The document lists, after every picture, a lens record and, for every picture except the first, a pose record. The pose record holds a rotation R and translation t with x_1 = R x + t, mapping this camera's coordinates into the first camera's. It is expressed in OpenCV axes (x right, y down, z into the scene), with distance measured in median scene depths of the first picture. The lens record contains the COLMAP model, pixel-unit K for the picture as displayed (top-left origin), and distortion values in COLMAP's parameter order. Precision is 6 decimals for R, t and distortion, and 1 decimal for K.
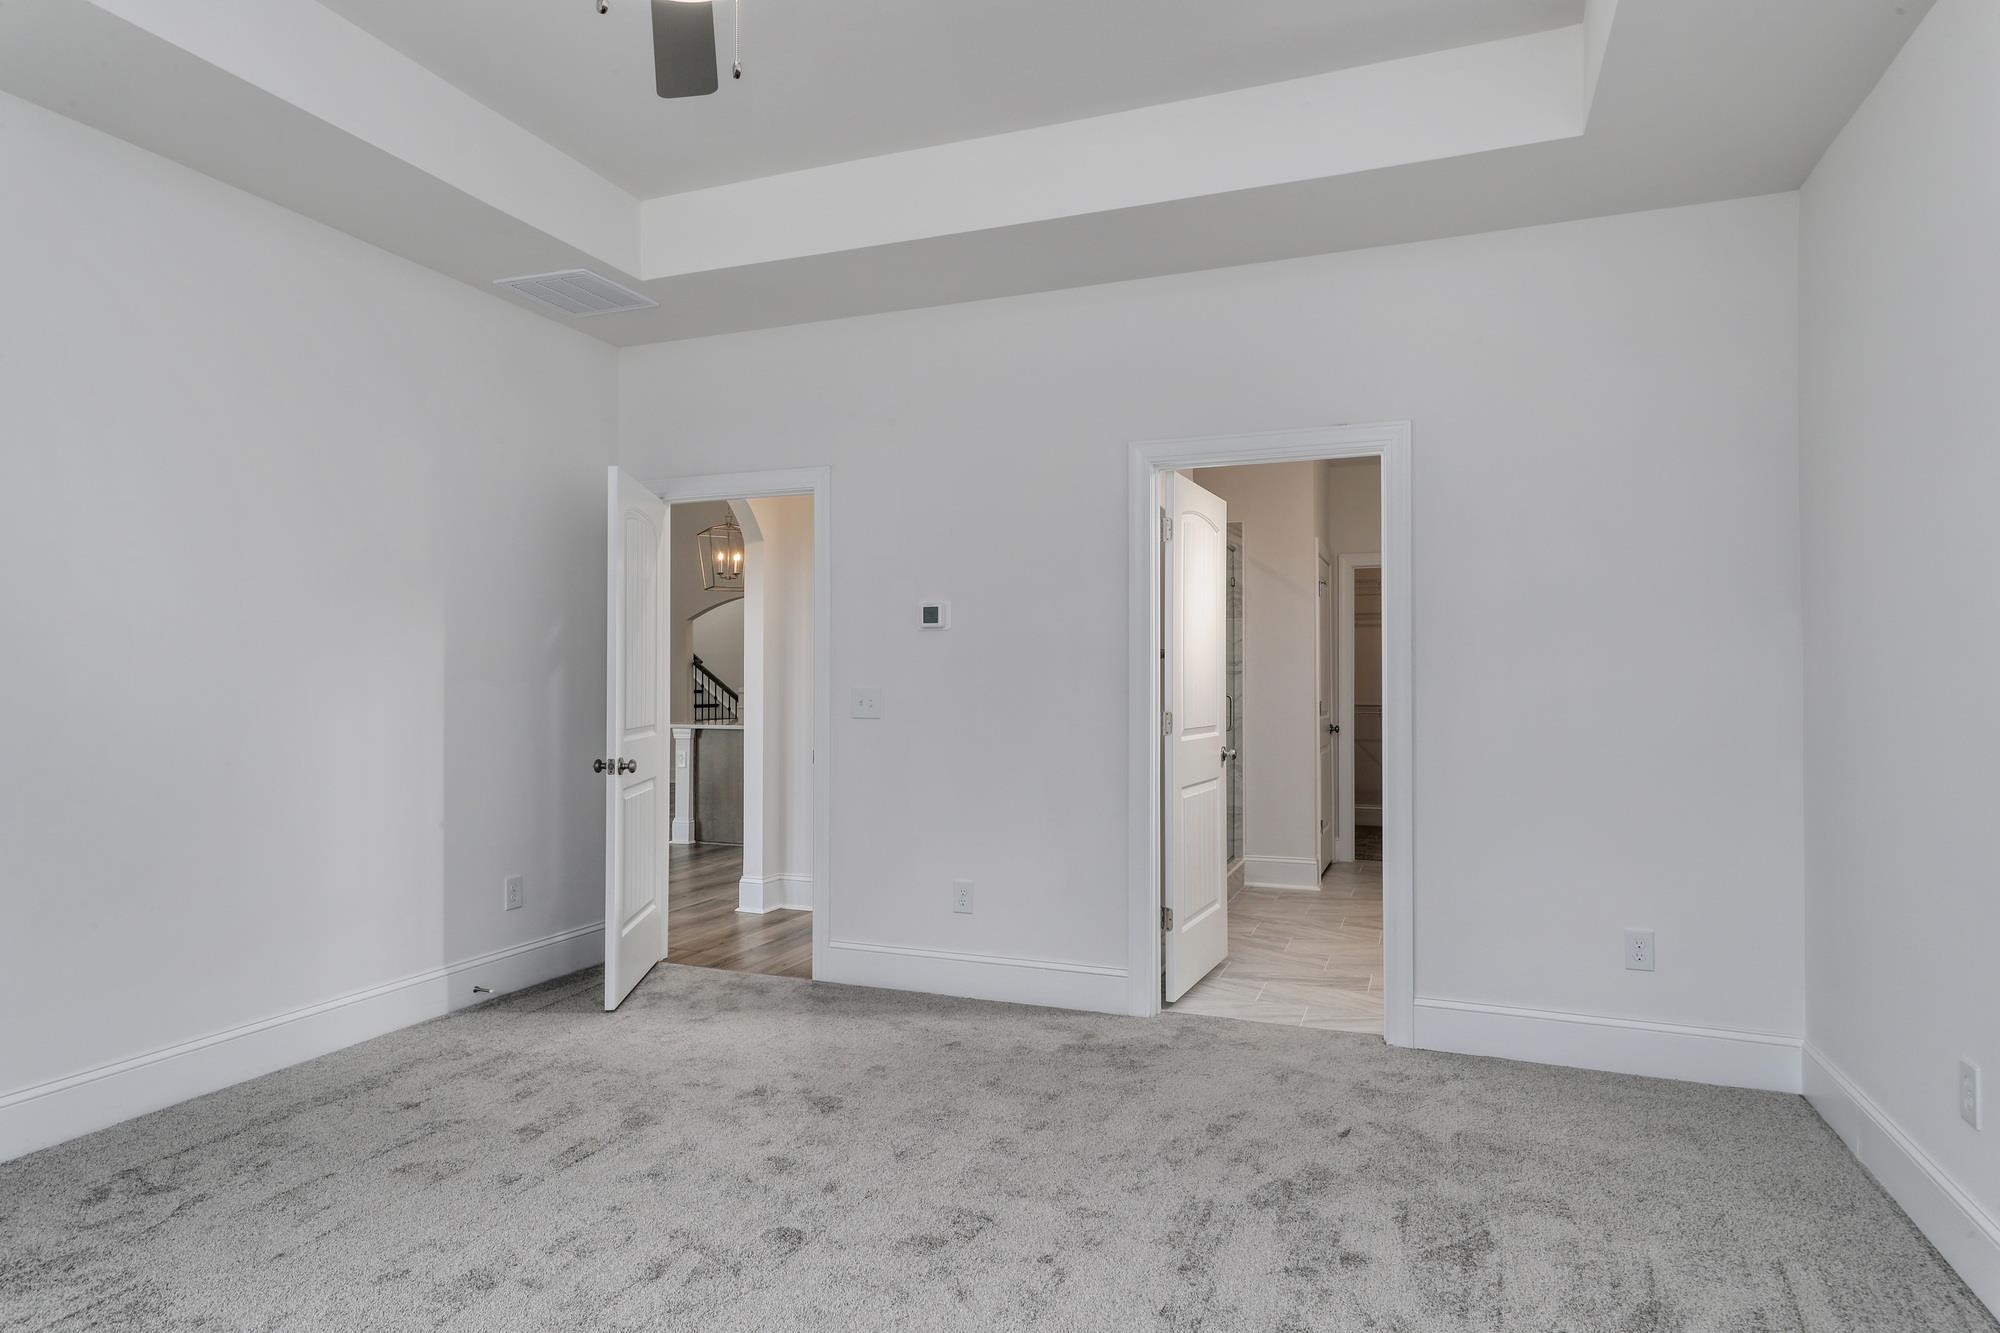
lens RADIAL K [[1138.3, 0, 994.5], [0, 1138.3, 663.4], [0, 0, 1]] dist [0.004443, 0.001468]
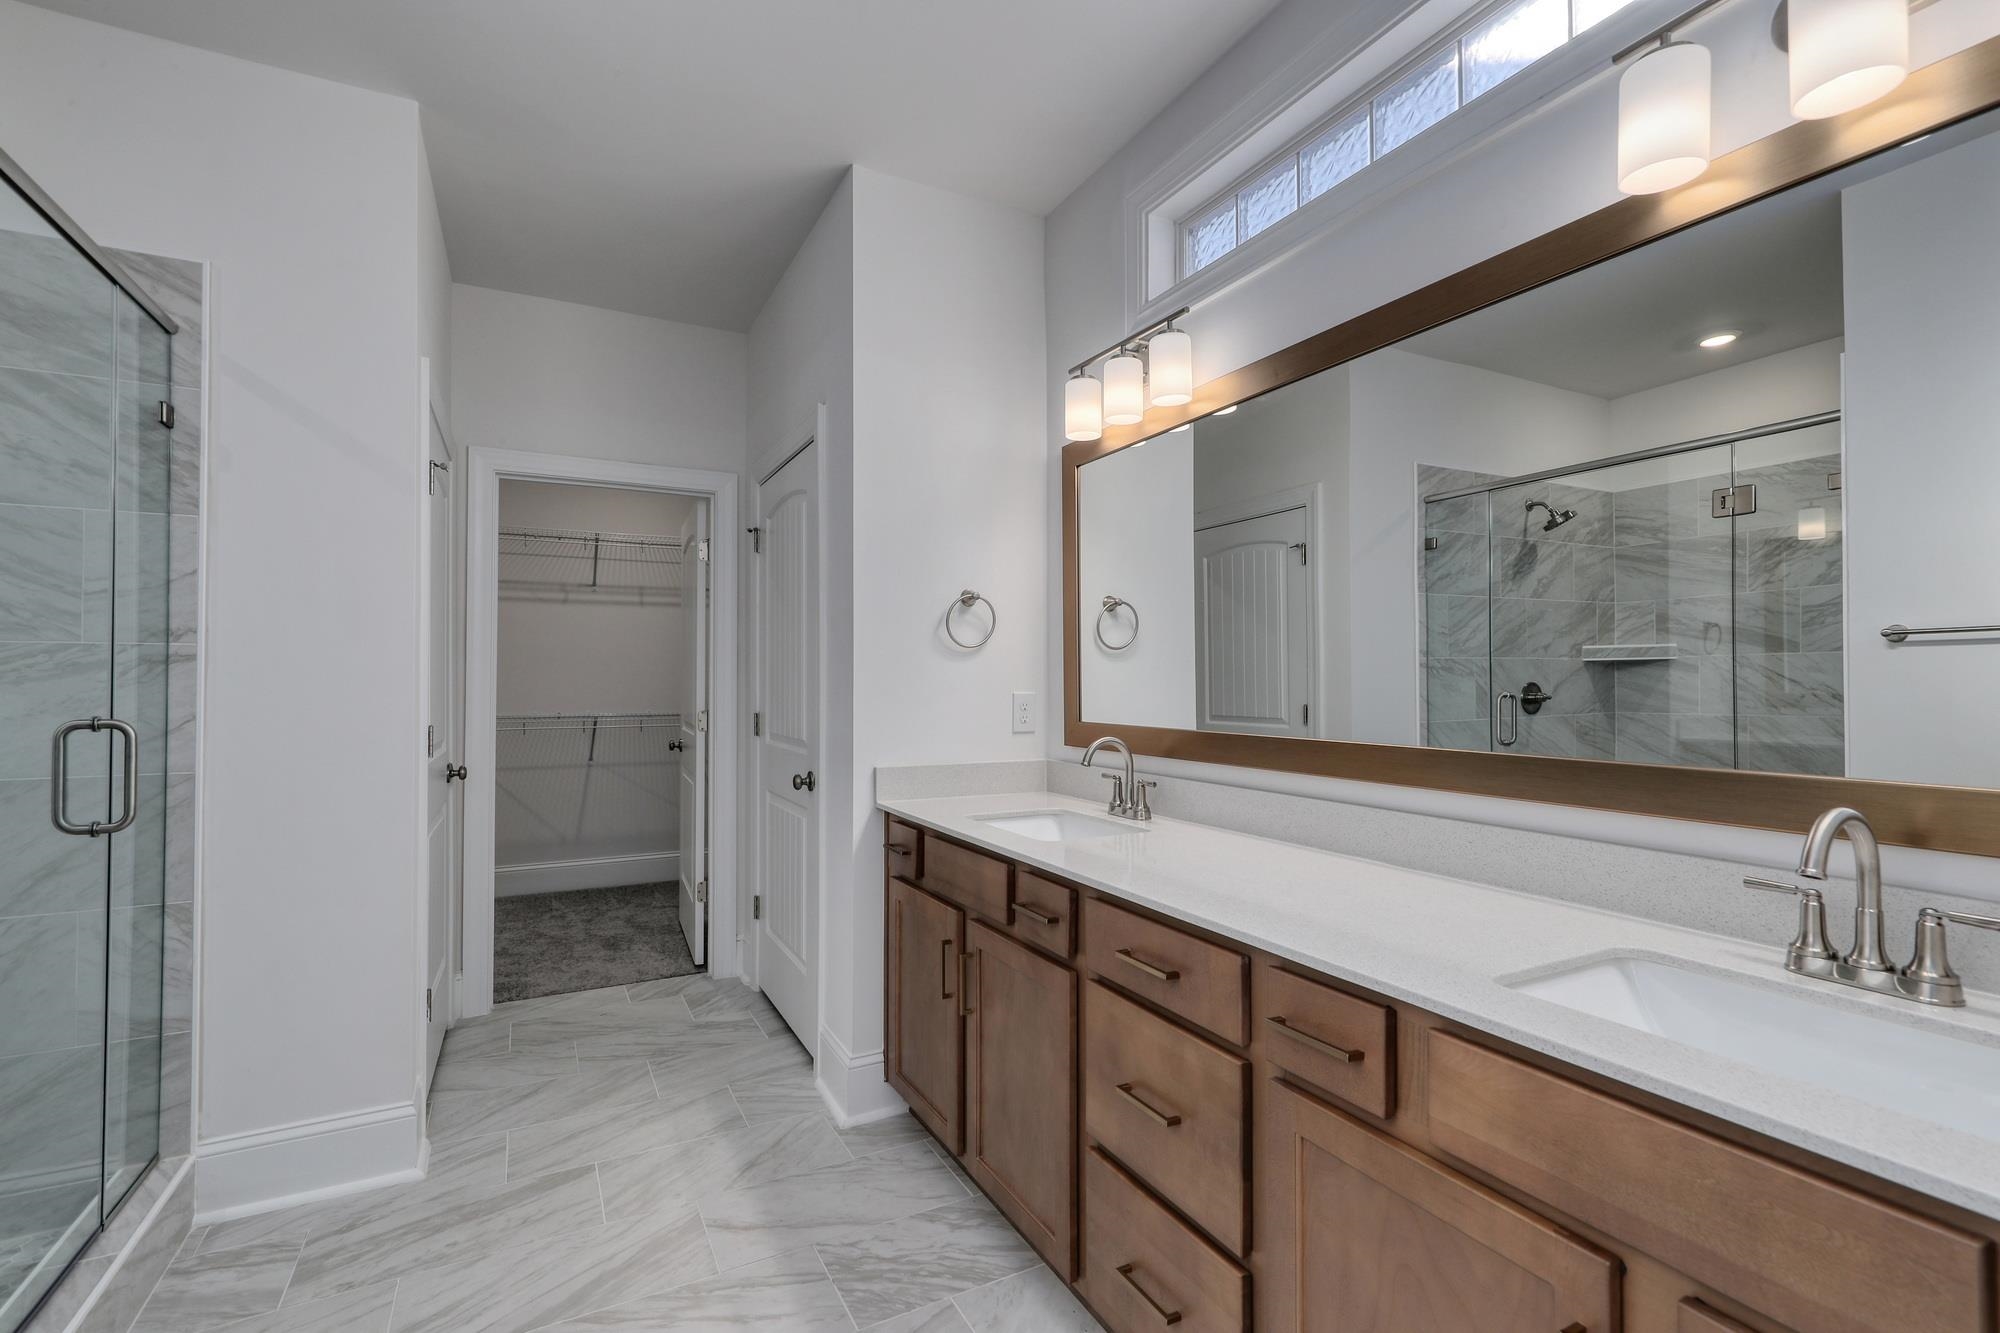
lens RADIAL K [[893.7, 0, 999.5], [0, 893.7, 662.8], [0, 0, 1]] dist [0.000957, 0.000178]
pose [[0.672444, 0.012665, 0.740039, 0.177023], [-0.010215, 0.999917, -0.007831, 0.008936], [-0.740077, -0.002294, 0.672518, 0.603769]]
